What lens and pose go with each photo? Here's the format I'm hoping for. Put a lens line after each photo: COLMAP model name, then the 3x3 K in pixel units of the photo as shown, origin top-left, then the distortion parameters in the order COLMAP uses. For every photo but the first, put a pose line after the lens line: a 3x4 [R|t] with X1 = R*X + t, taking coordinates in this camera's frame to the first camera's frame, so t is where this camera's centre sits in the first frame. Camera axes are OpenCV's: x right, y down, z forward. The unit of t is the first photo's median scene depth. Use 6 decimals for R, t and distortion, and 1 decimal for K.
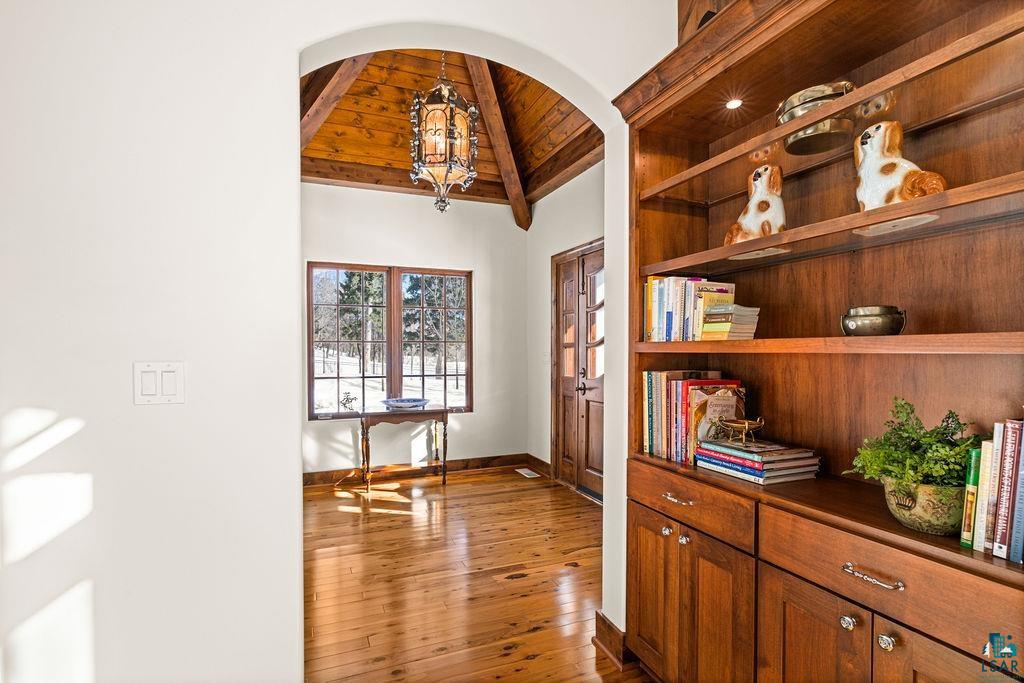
lens RADIAL K [[494.6, 0, 512.1], [0, 494.6, 346.2], [0, 0, 1]] dist [-0.000074, 0.000482]
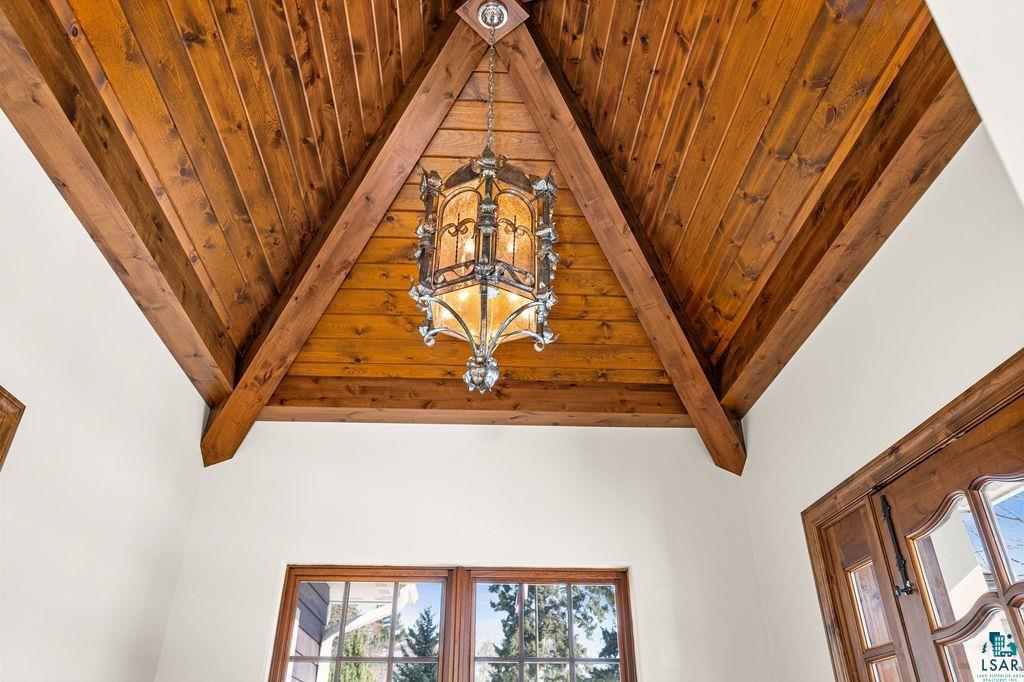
lens RADIAL K [[710.3, 0, 509.3], [0, 710.3, 343.9], [0, 0, 1]] dist [0.003322, -0.000599]
pose [[0.941486, -0.169852, -0.291126, 0.049542], [-0.000441, 0.863121, -0.504998, -0.000069], [0.337052, 0.475577, 0.812541, 0.386559]]
